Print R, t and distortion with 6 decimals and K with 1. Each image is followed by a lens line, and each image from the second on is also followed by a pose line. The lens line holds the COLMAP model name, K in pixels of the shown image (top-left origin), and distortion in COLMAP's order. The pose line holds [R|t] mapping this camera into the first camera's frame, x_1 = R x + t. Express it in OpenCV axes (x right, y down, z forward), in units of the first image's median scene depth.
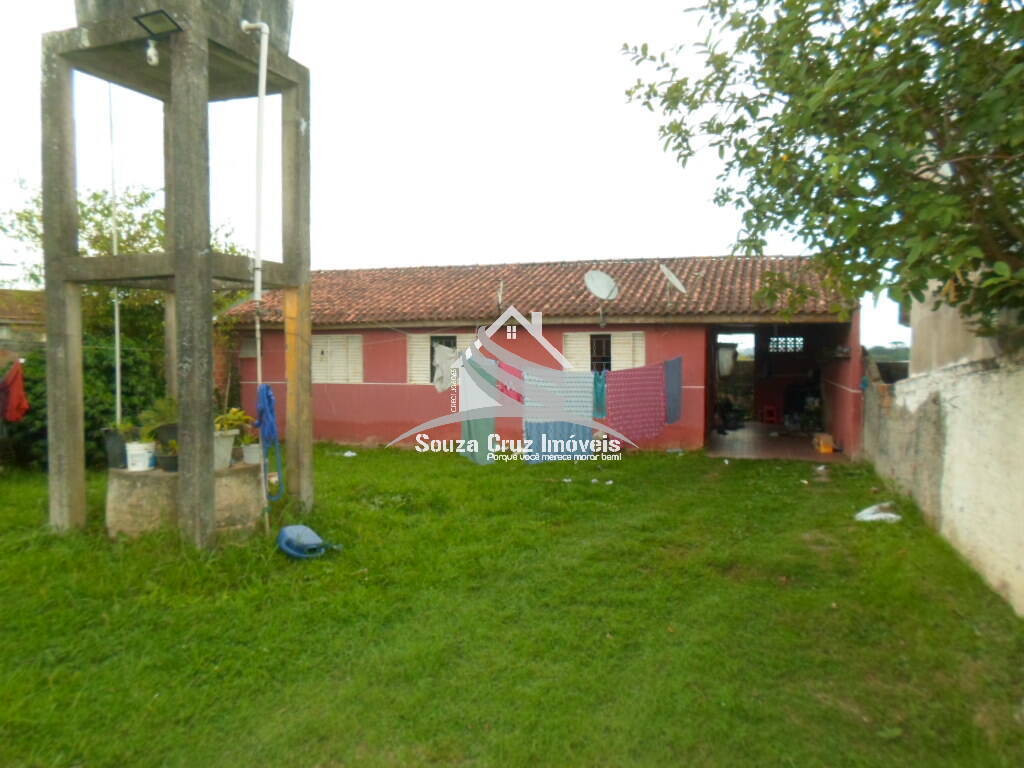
lens RADIAL K [[792.4, 0, 511.3], [0, 792.4, 366.0], [0, 0, 1]] dist [0.000670, -0.014933]
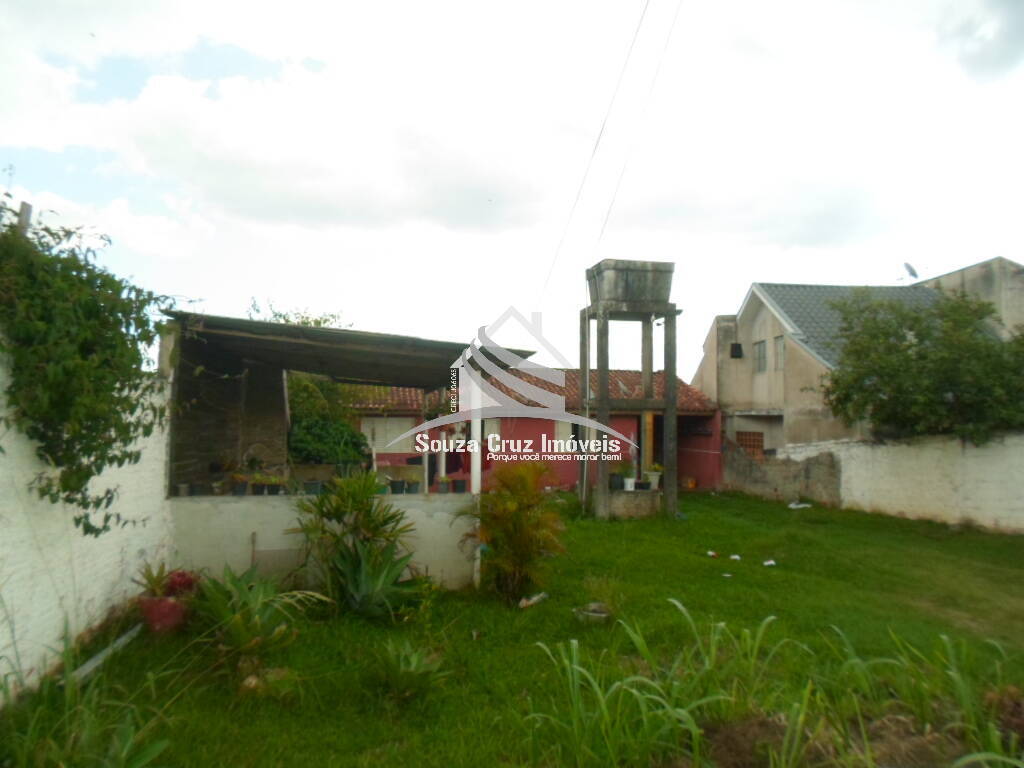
lens RADIAL K [[781.3, 0, 512.7], [0, 781.3, 371.2], [0, 0, 1]] dist [-0.006587, -0.013001]
pose [[0.878253, 0.036207, 0.476823, -0.823489], [0.000100, 0.997116, -0.075898, -0.018986], [-0.478196, 0.066705, 0.875716, -0.374964]]
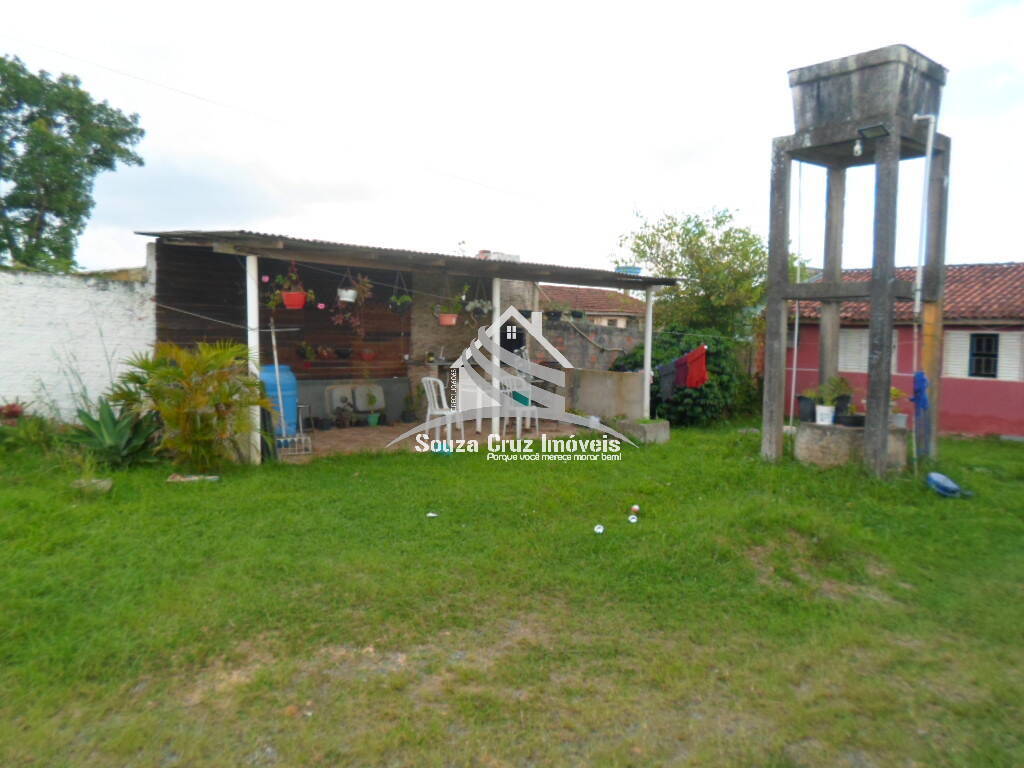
lens RADIAL K [[792.4, 0, 511.3], [0, 792.4, 366.0], [0, 0, 1]] dist [0.000670, -0.014933]
pose [[0.856946, 0.045271, -0.513413, -0.093627], [-0.036978, 0.998968, 0.026365, 0.001461], [0.514077, -0.003608, 0.857736, -0.261529]]
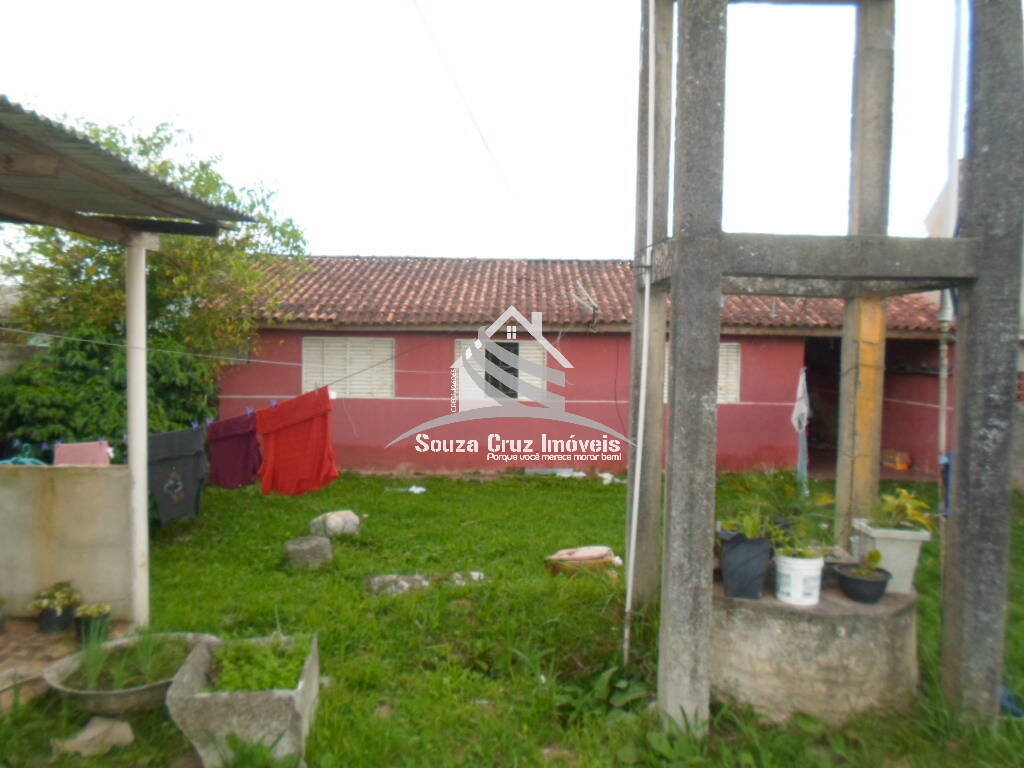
lens RADIAL K [[790.3, 0, 510.5], [0, 790.3, 371.2], [0, 0, 1]] dist [-0.009623, -0.015702]
pose [[0.950636, 0.008807, 0.310183, -0.379821], [-0.013311, 0.999834, 0.012408, -0.019954], [-0.310022, -0.015925, 0.950596, 0.225787]]
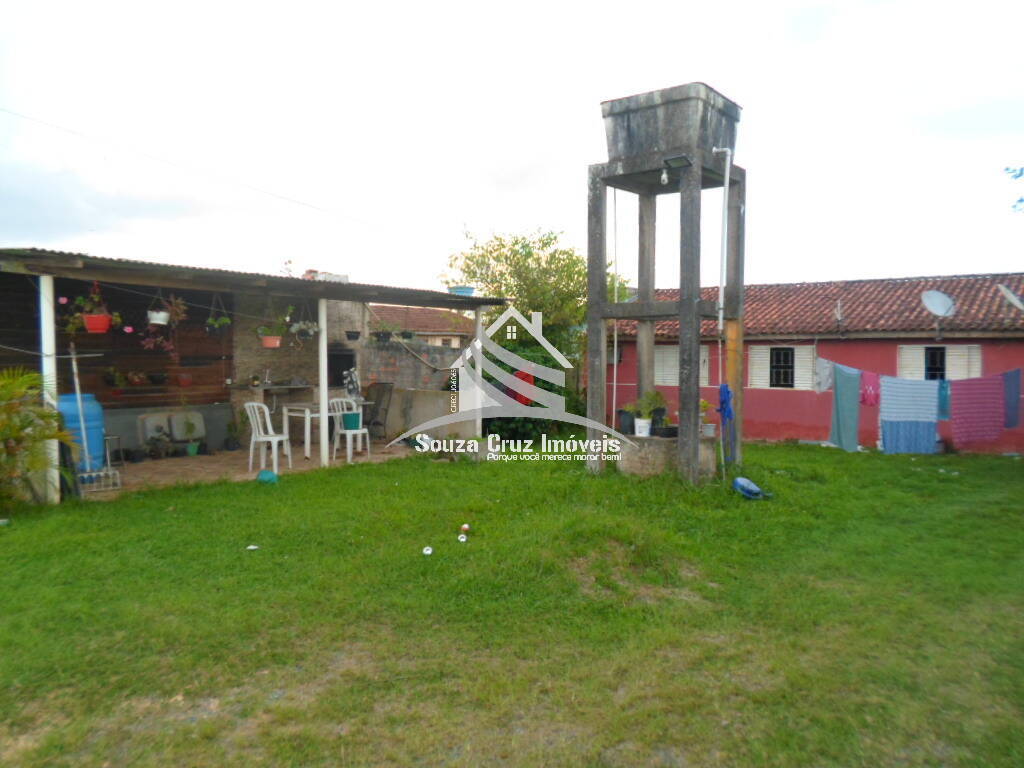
lens RADIAL K [[792.4, 0, 511.3], [0, 792.4, 366.0], [0, 0, 1]] dist [0.000670, -0.014933]
pose [[0.944016, 0.014329, -0.329588, -0.087143], [-0.016461, 0.999858, -0.003678, 0.000511], [0.329488, 0.008898, 0.944118, -0.258121]]
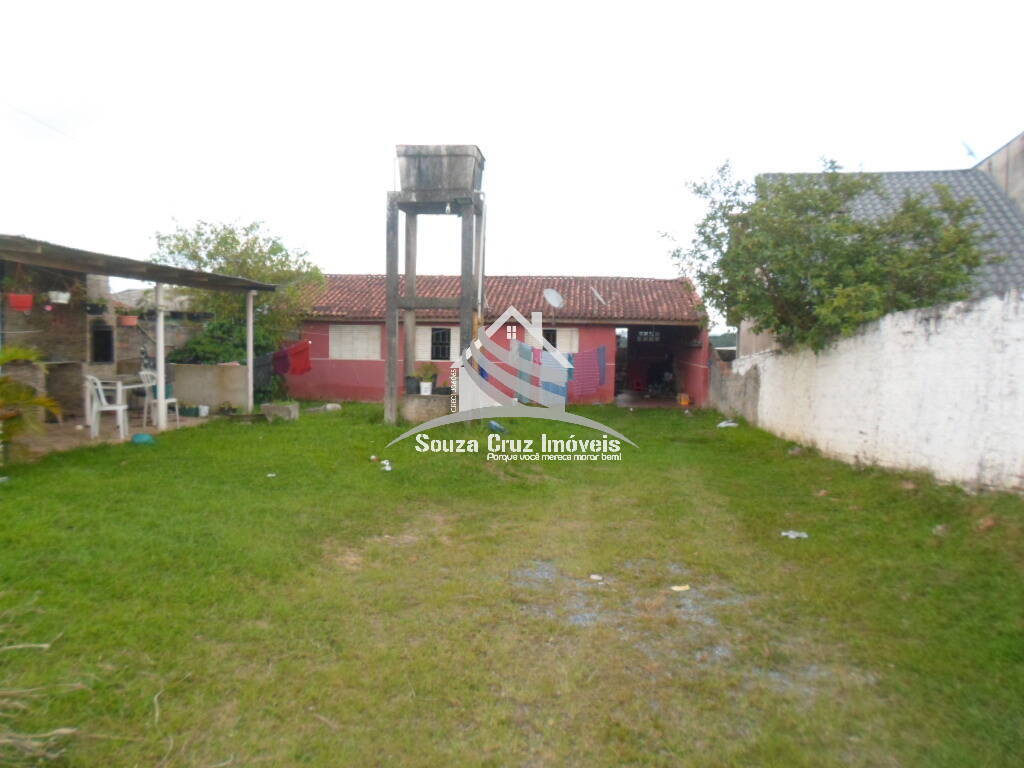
lens RADIAL K [[790.3, 0, 510.5], [0, 790.3, 371.2], [0, 0, 1]] dist [-0.009623, -0.015702]
pose [[0.974800, 0.008583, 0.222913, -0.321922], [-0.014610, 0.999571, 0.025399, 0.003677], [-0.222600, -0.028016, 0.974507, -0.513933]]
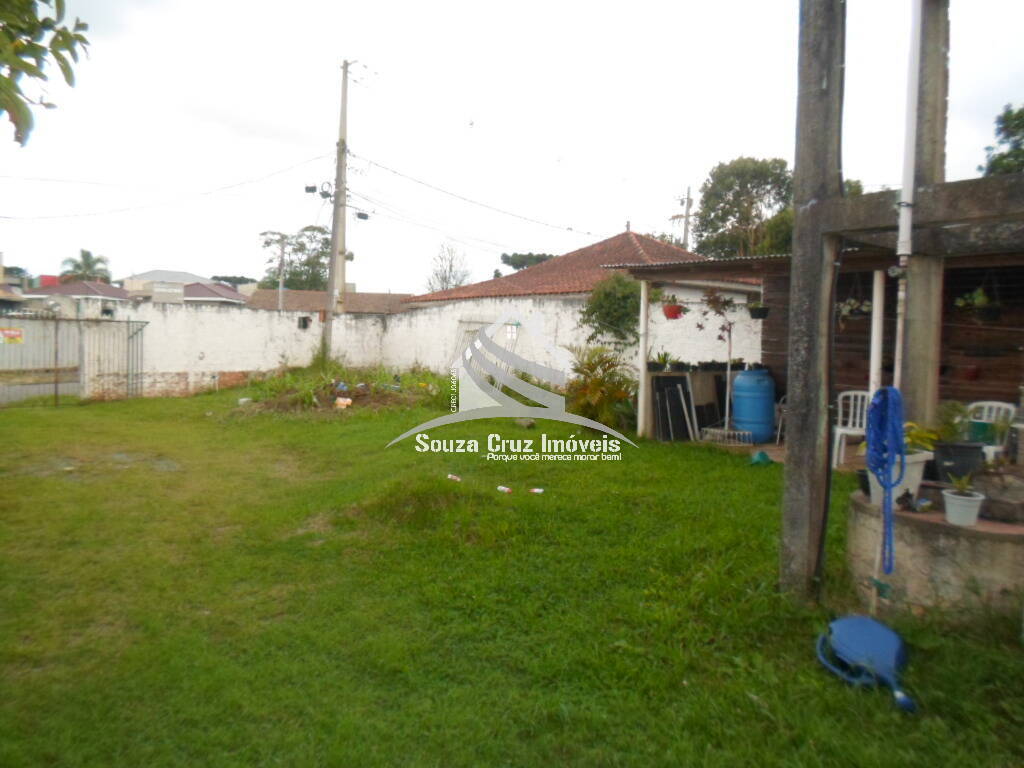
lens RADIAL K [[781.3, 0, 512.7], [0, 781.3, 371.2], [0, 0, 1]] dist [-0.006587, -0.013001]
pose [[-0.571917, 0.021191, -0.820038, 0.183428], [-0.046837, 0.997192, 0.058435, -0.005842], [0.818973, 0.071828, -0.569318, 0.521288]]
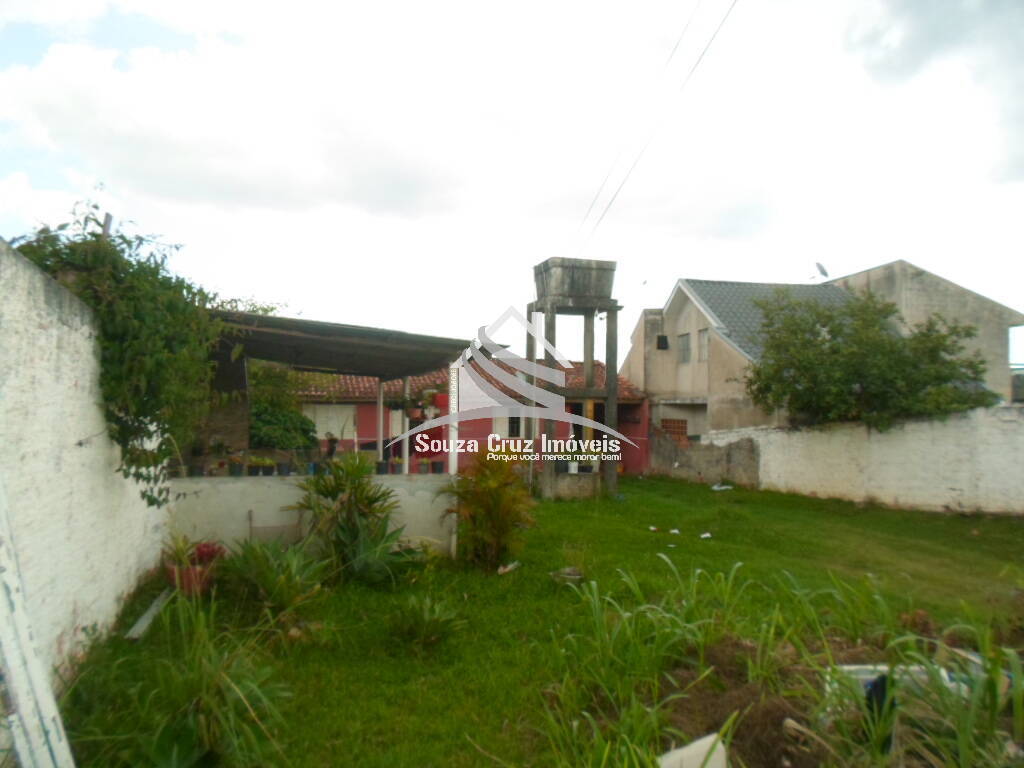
lens RADIAL K [[781.3, 0, 512.7], [0, 781.3, 371.2], [0, 0, 1]] dist [-0.006587, -0.013001]
pose [[0.824006, 0.035623, 0.565460, -0.890728], [-0.001688, 0.998171, -0.060423, -0.017512], [-0.566578, 0.048834, 0.822560, -0.404082]]
